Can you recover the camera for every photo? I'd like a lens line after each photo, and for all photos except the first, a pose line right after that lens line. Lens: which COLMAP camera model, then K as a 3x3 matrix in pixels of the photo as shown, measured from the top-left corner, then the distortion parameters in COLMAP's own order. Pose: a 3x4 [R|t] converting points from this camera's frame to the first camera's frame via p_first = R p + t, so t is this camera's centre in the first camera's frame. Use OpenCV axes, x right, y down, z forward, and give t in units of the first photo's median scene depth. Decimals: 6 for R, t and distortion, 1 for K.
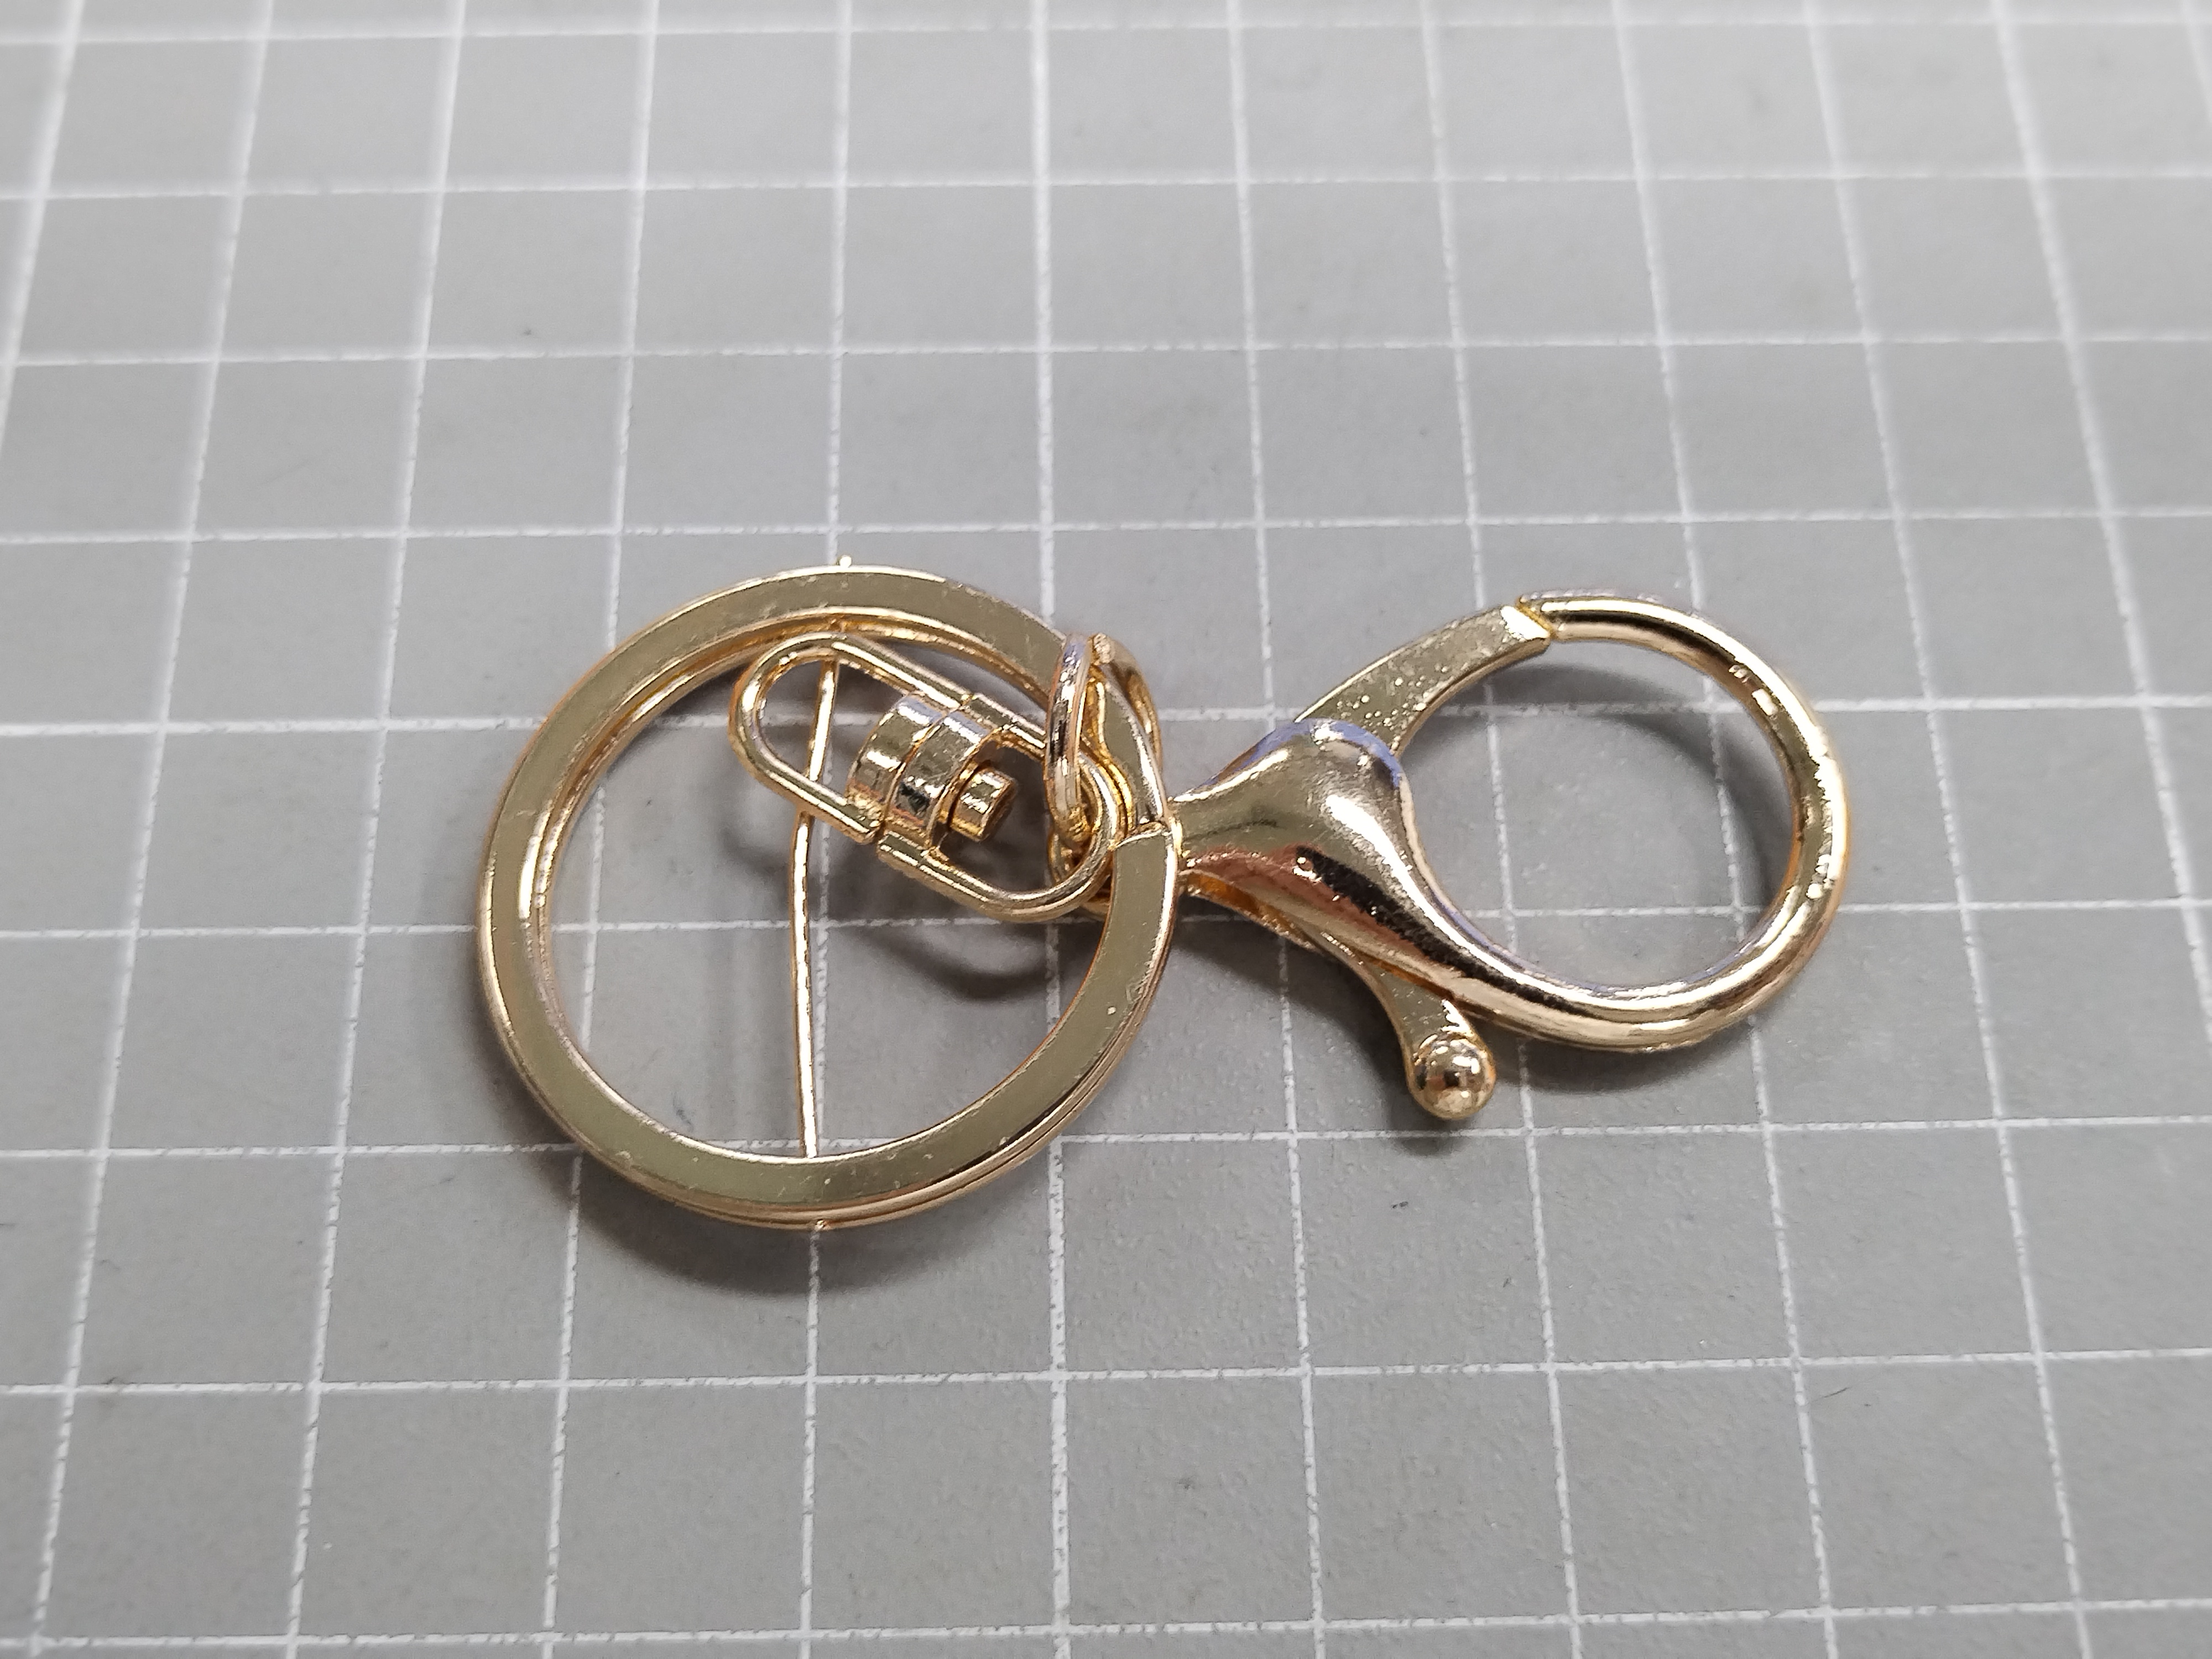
lens RADIAL K [[2619.0, 0, 1096.3], [0, 2619.0, 835.3], [0, 0, 1]] dist [0.009957, -0.187857]
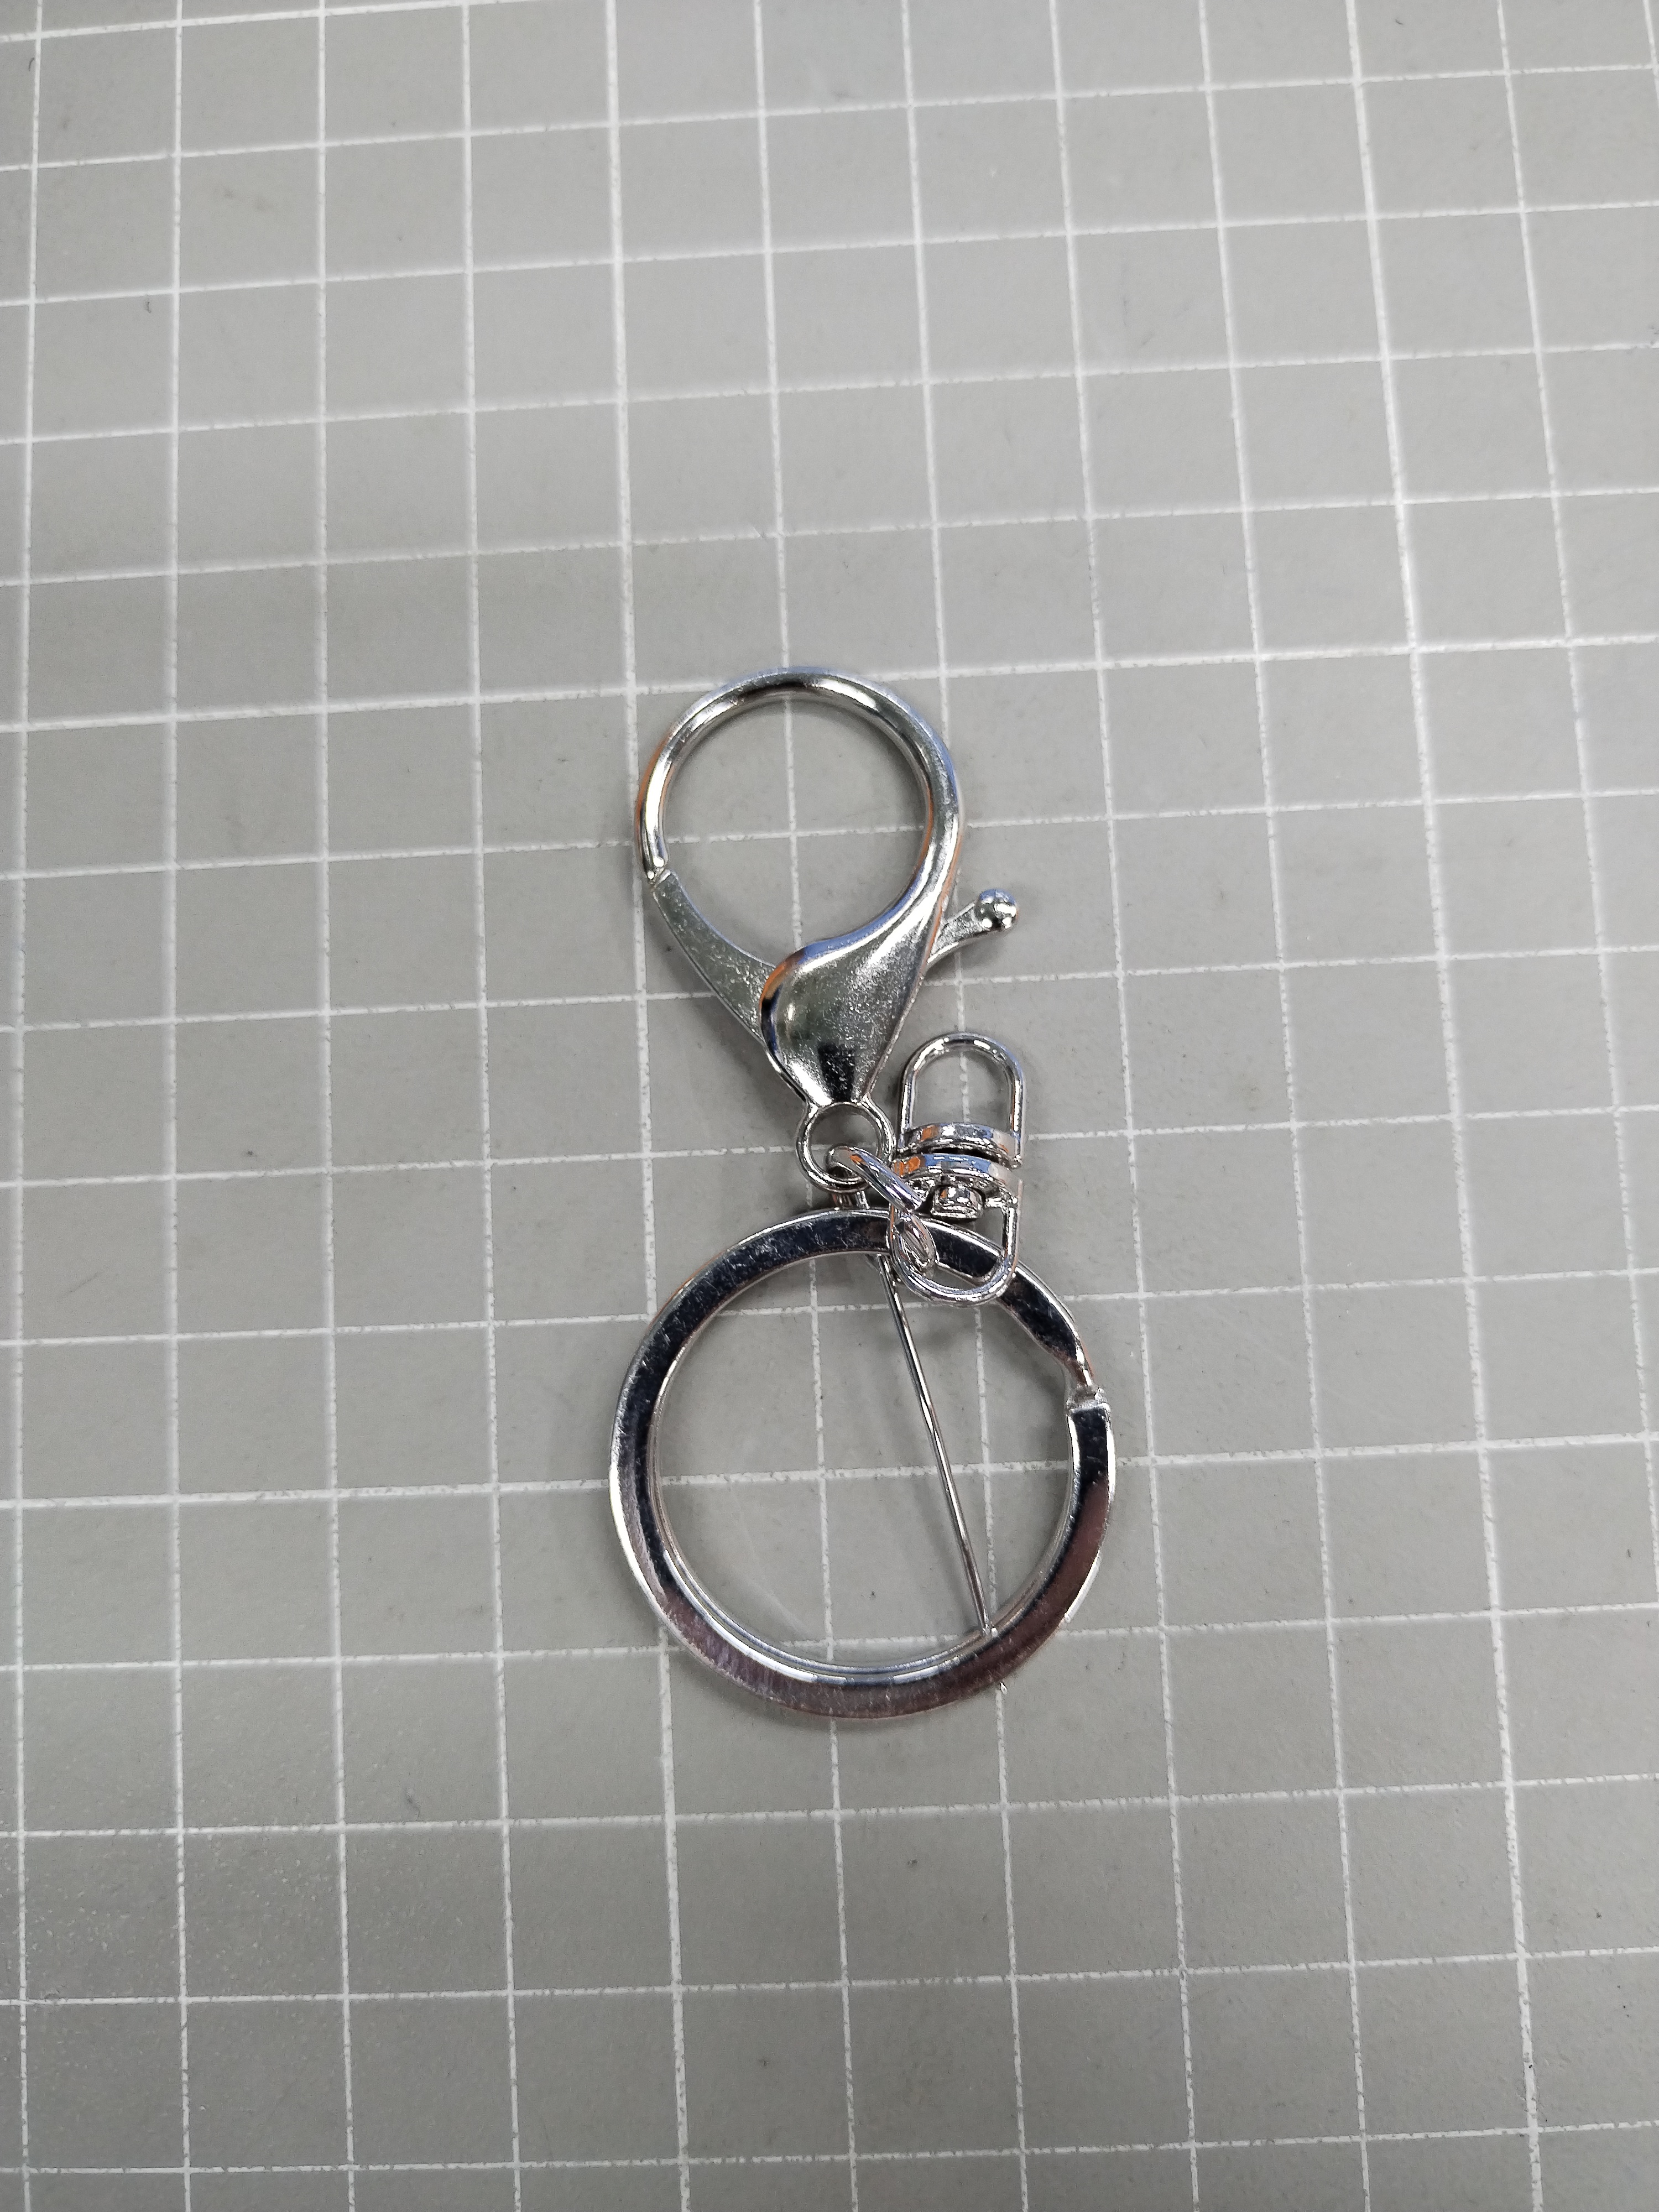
lens RADIAL K [[1702.1, 0, 803.3], [0, 1702.1, 1098.9], [0, 0, 1]] dist [-0.053414, 0.014382]
pose [[0.998856, -0.029117, -0.037938, 0.103238], [0.039460, 0.949972, 0.309831, -0.540184], [0.027019, -0.310974, 0.950034, 0.252823]]
